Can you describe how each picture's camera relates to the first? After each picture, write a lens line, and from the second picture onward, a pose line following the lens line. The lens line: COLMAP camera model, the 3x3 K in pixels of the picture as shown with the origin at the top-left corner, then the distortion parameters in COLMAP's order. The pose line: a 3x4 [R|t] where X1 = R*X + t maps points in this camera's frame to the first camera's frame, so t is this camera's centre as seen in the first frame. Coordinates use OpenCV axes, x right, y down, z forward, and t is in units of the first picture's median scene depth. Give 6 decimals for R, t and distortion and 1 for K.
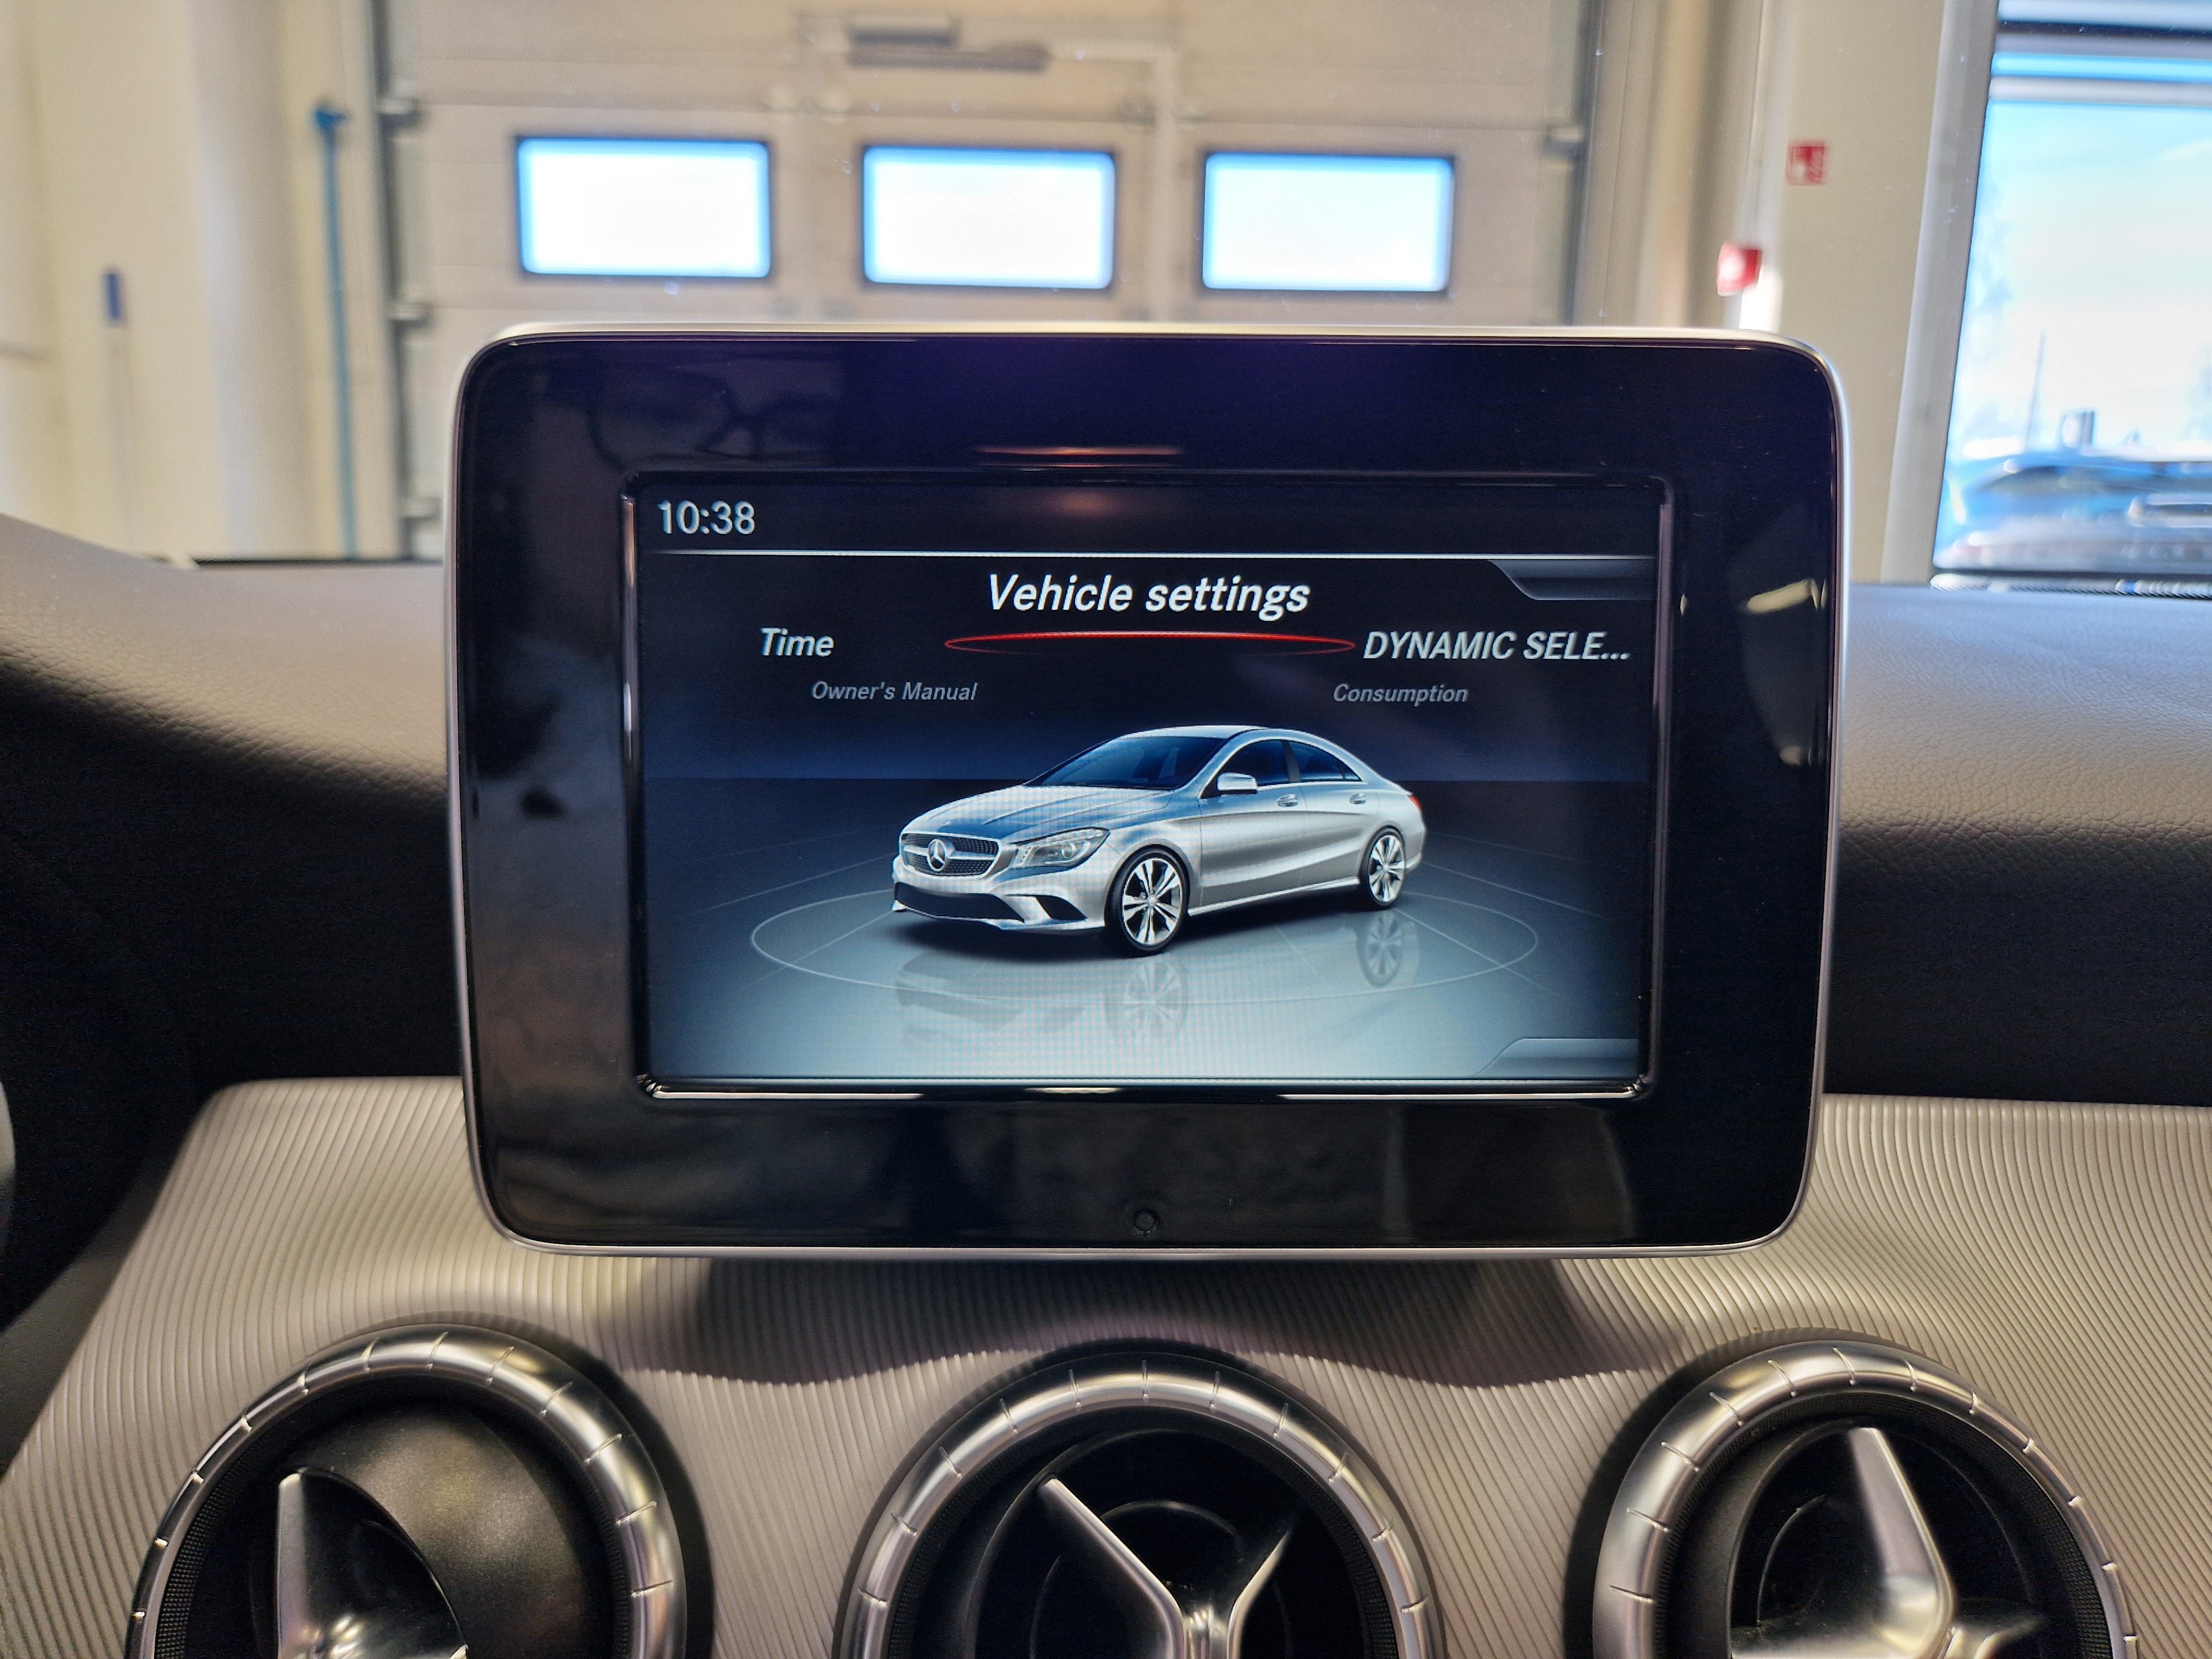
lens RADIAL K [[1469.3, 0, 1109.9], [0, 1469.3, 860.8], [0, 0, 1]] dist [0.048099, -0.056308]
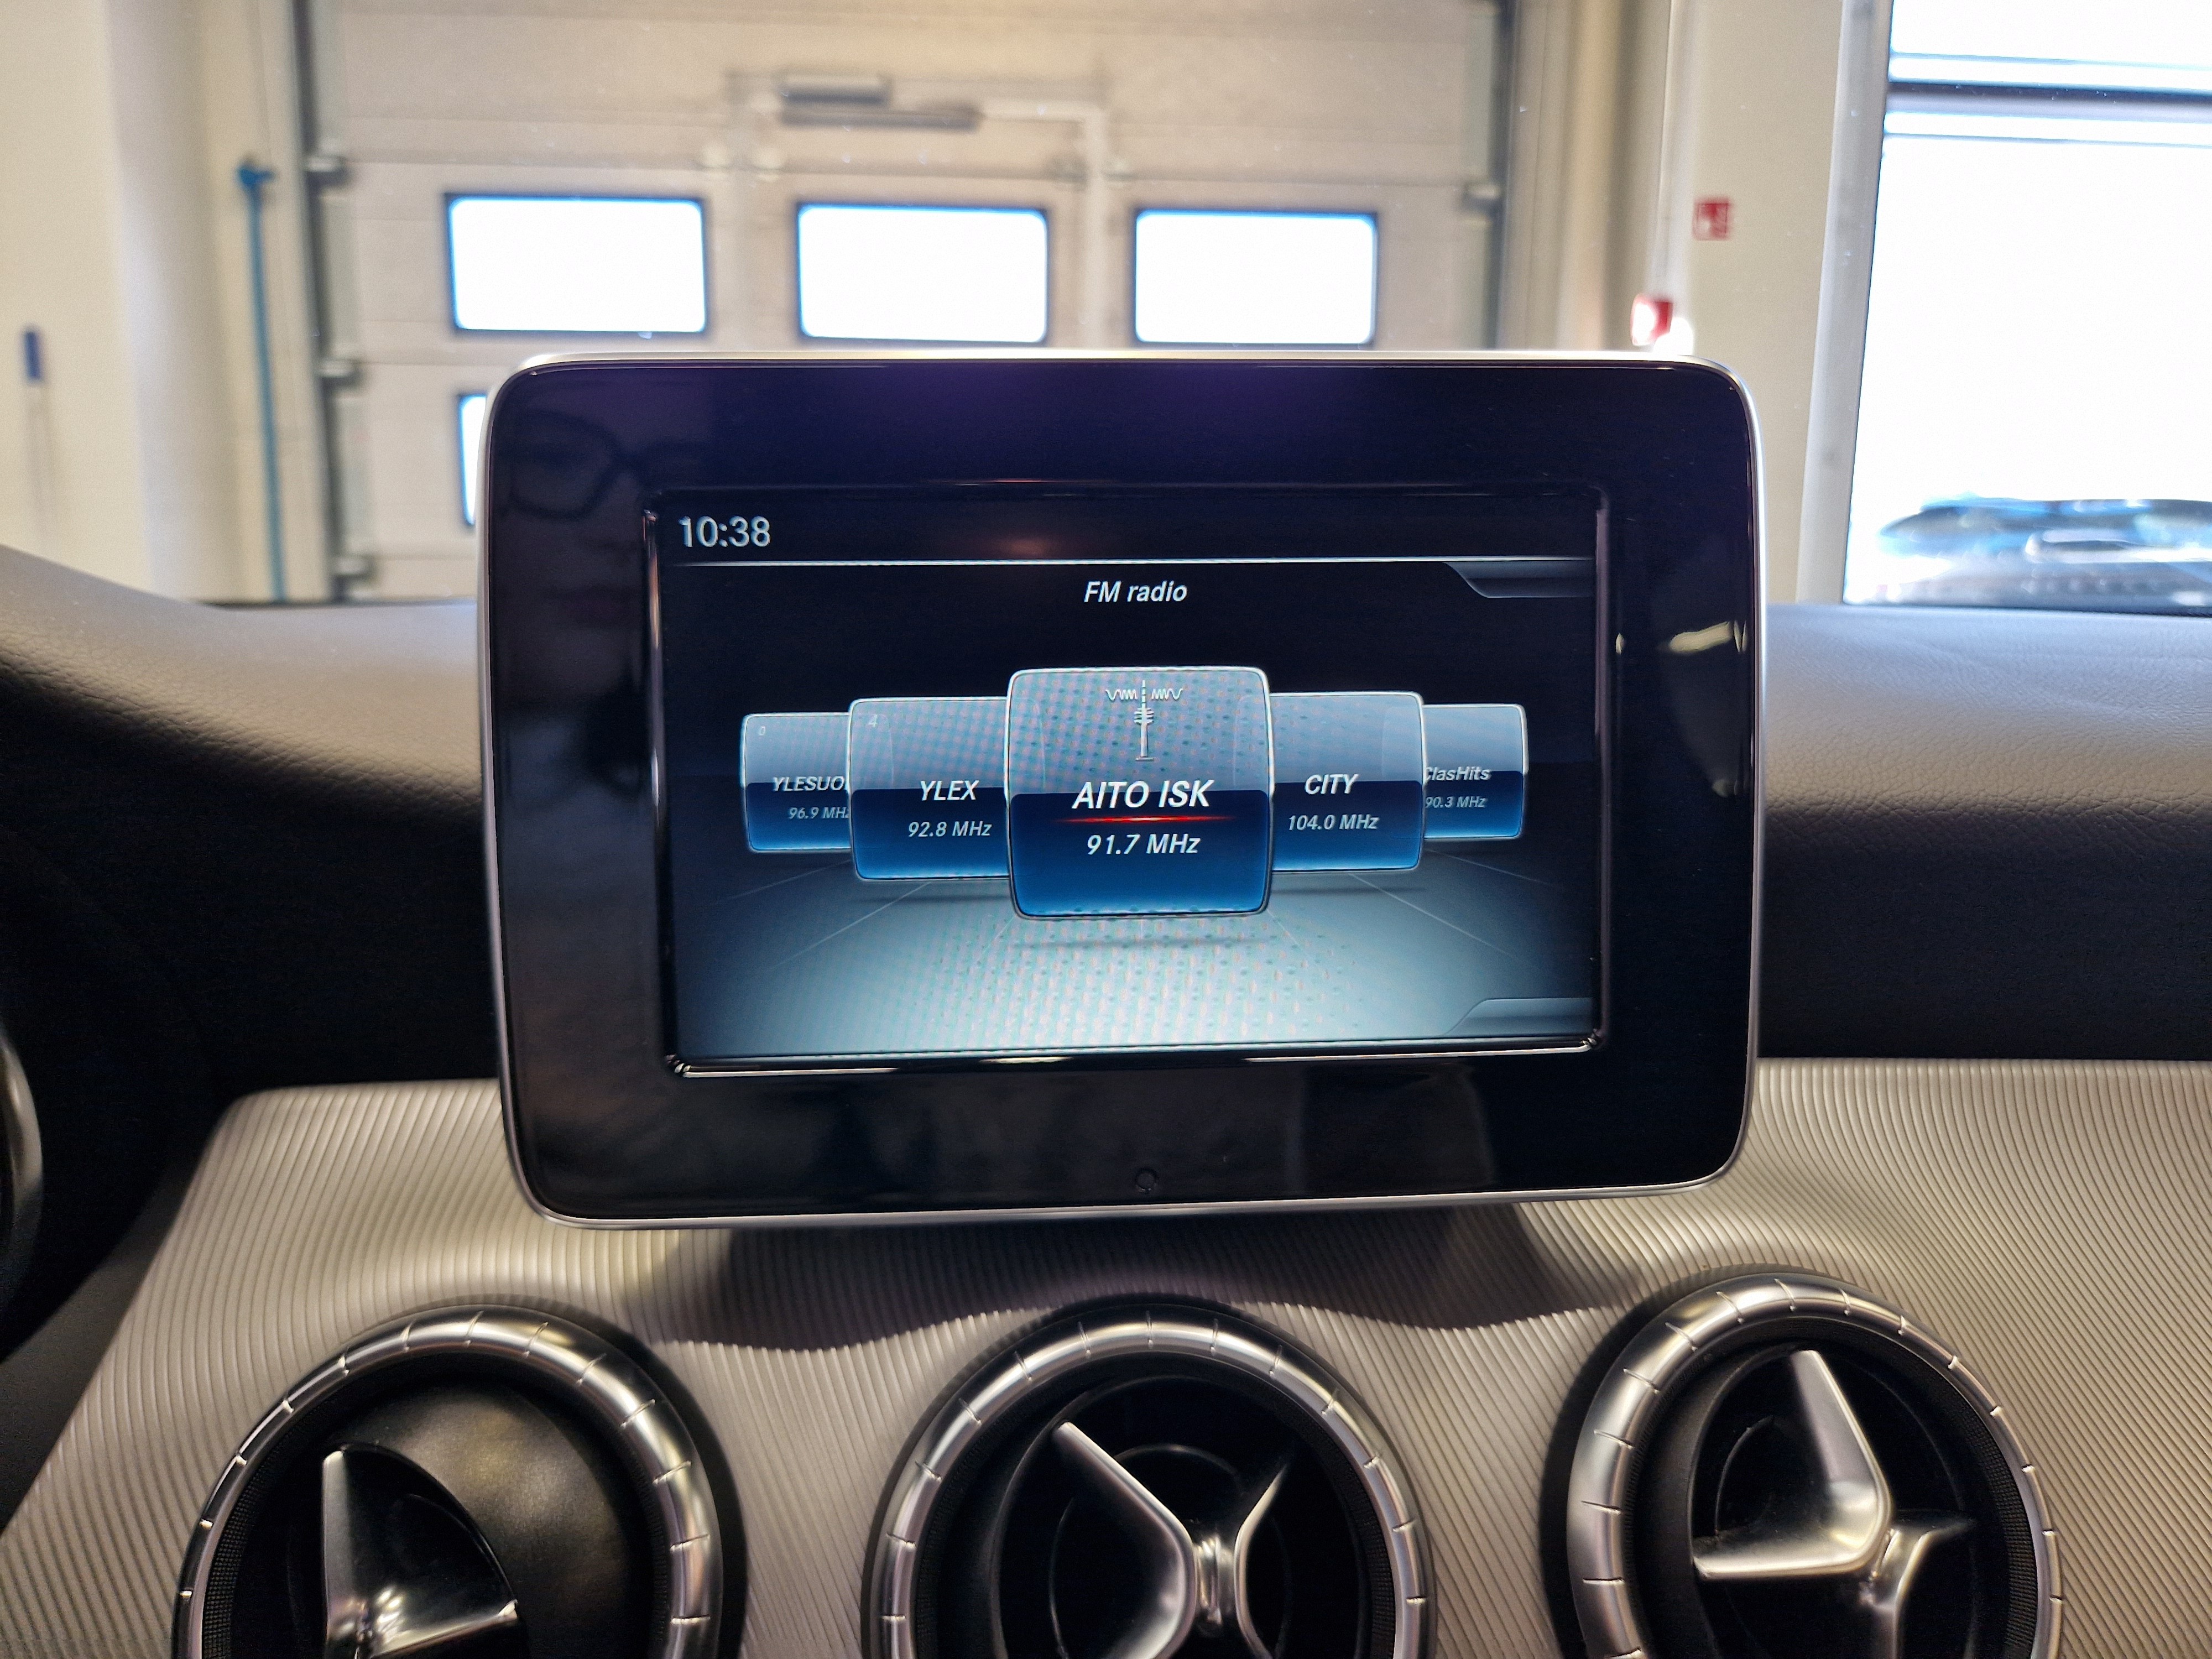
lens RADIAL K [[1465.0, 0, 1123.9], [0, 1465.0, 877.5], [0, 0, 1]] dist [0.046285, -0.058657]
pose [[0.998590, -0.023305, 0.047704, -0.036239], [0.024314, 0.999490, -0.020684, 0.043538], [-0.047198, 0.021815, 0.998647, -0.070124]]
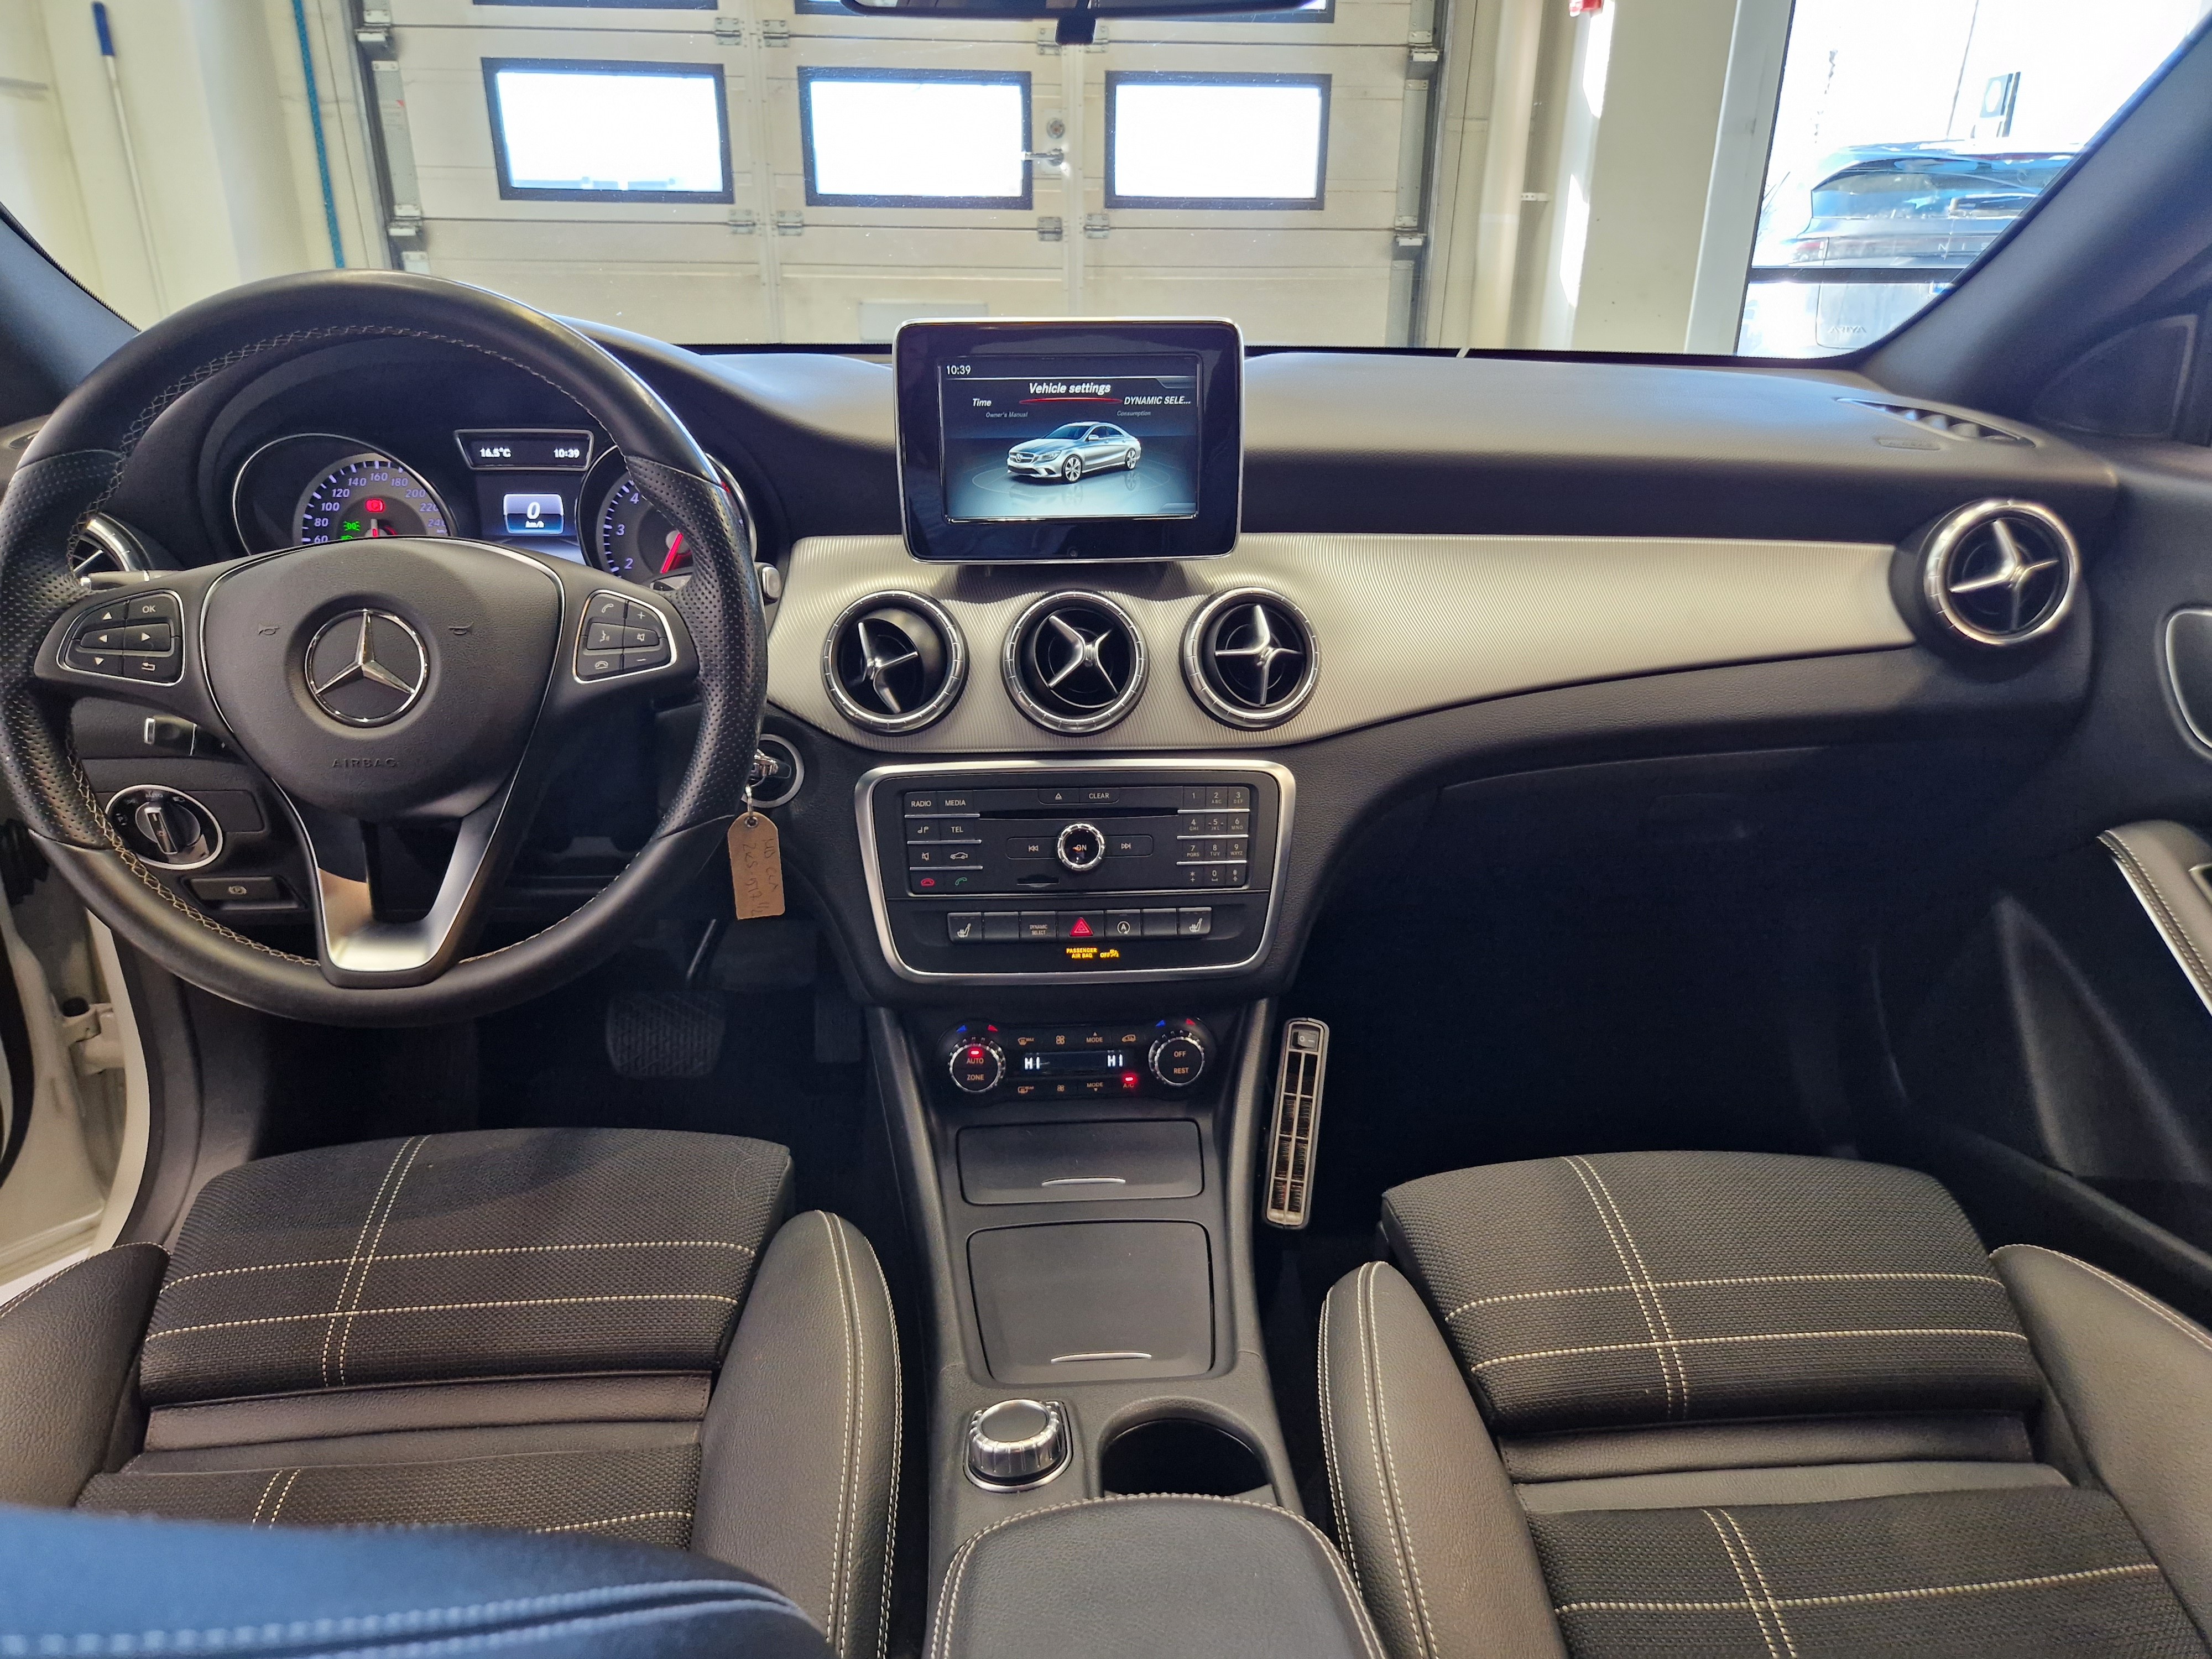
lens RADIAL K [[1469.3, 0, 1109.9], [0, 1469.3, 860.8], [0, 0, 1]] dist [0.048099, -0.056308]
pose [[0.998402, -0.029919, 0.047948, -0.089178], [0.019996, 0.980508, 0.195458, 0.273320], [-0.052861, -0.194187, 0.979539, -2.939358]]
